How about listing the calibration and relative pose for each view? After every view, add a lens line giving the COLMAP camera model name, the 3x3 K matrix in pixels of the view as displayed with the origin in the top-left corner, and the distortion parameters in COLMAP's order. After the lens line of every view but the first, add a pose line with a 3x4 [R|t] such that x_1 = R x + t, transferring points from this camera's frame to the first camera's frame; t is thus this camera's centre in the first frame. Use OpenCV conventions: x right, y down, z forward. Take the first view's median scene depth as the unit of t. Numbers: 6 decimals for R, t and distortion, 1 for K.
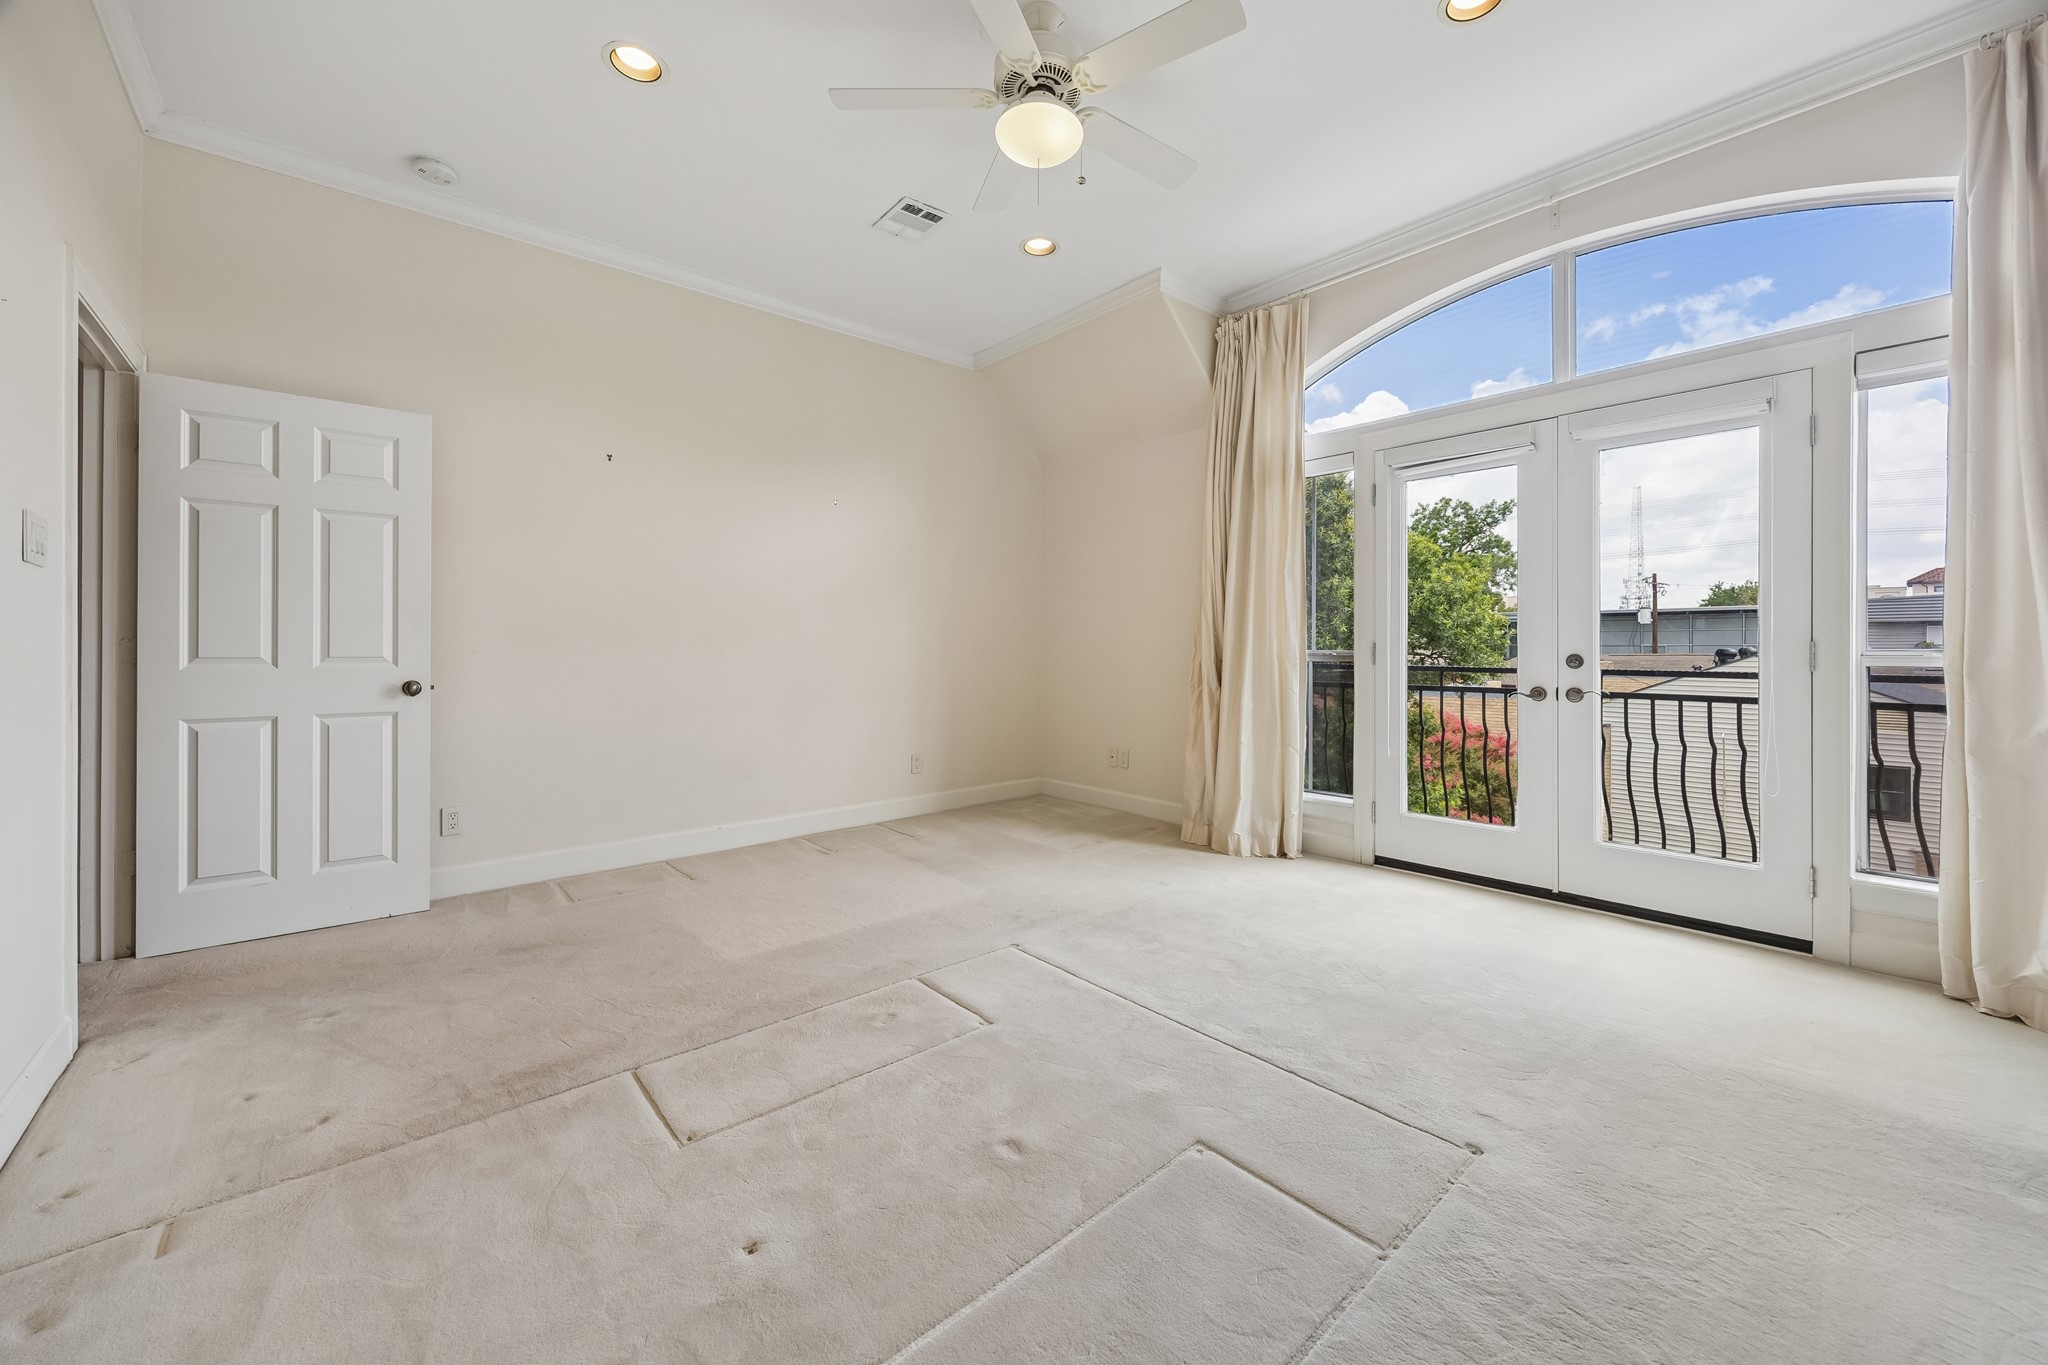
lens RADIAL K [[796.6, 0, 1073.3], [0, 796.6, 639.7], [0, 0, 1]] dist [-0.000716, 0.000007]
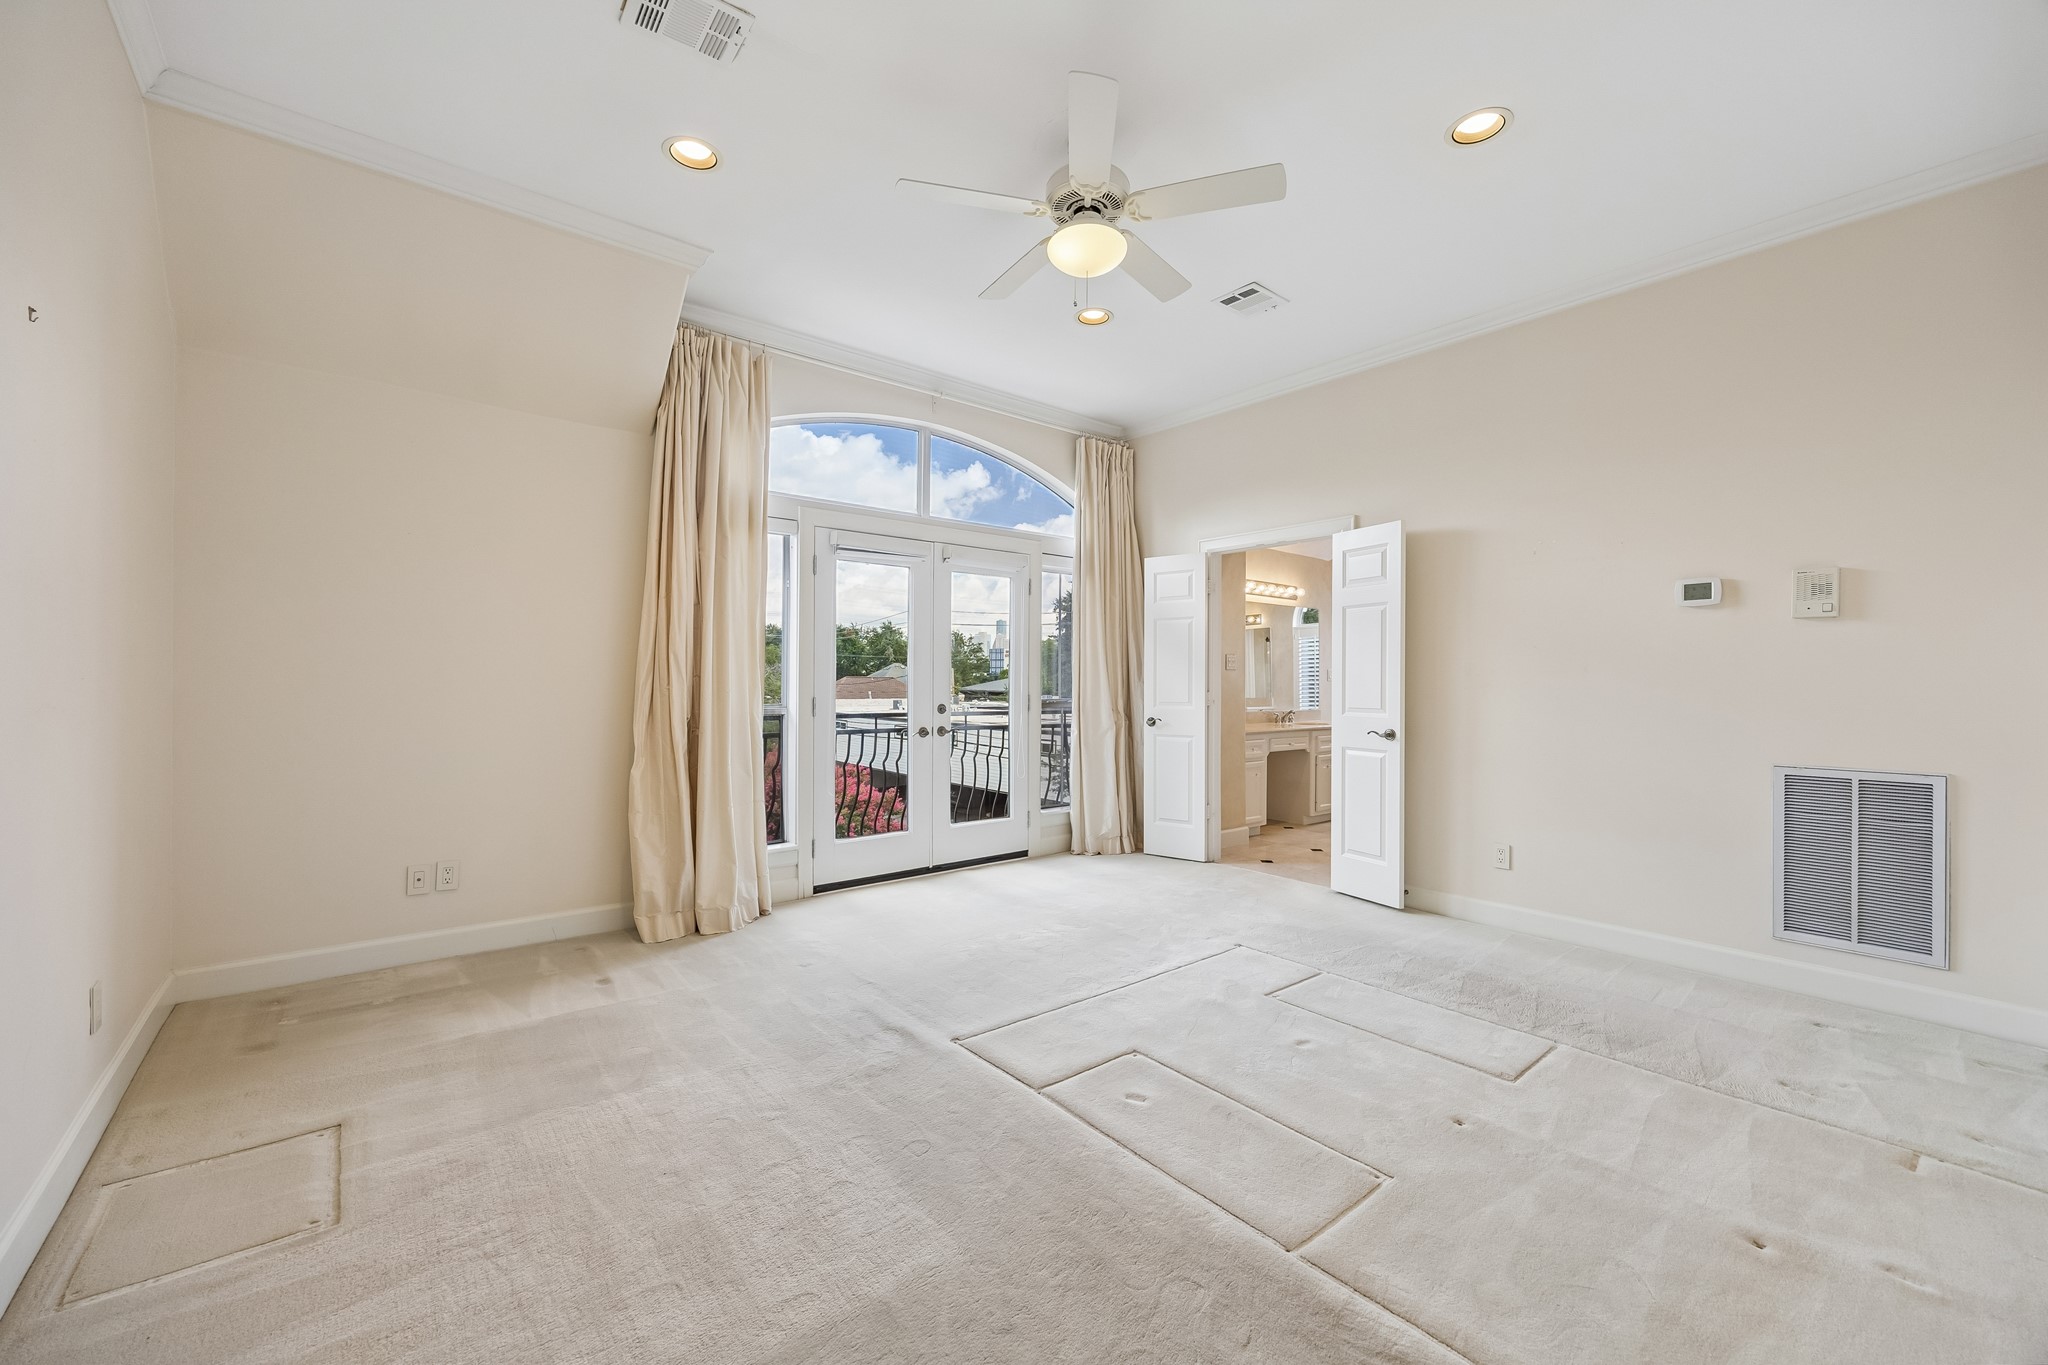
lens RADIAL K [[796.6, 0, 1017.8], [0, 796.6, 684.9], [0, 0, 1]] dist [-0.000716, 0.000007]
pose [[0.051849, 0.002036, 0.998653, -0.837169], [-0.008410, 0.999963, -0.001602, -0.016199], [-0.998620, -0.008316, 0.051864, 0.761148]]
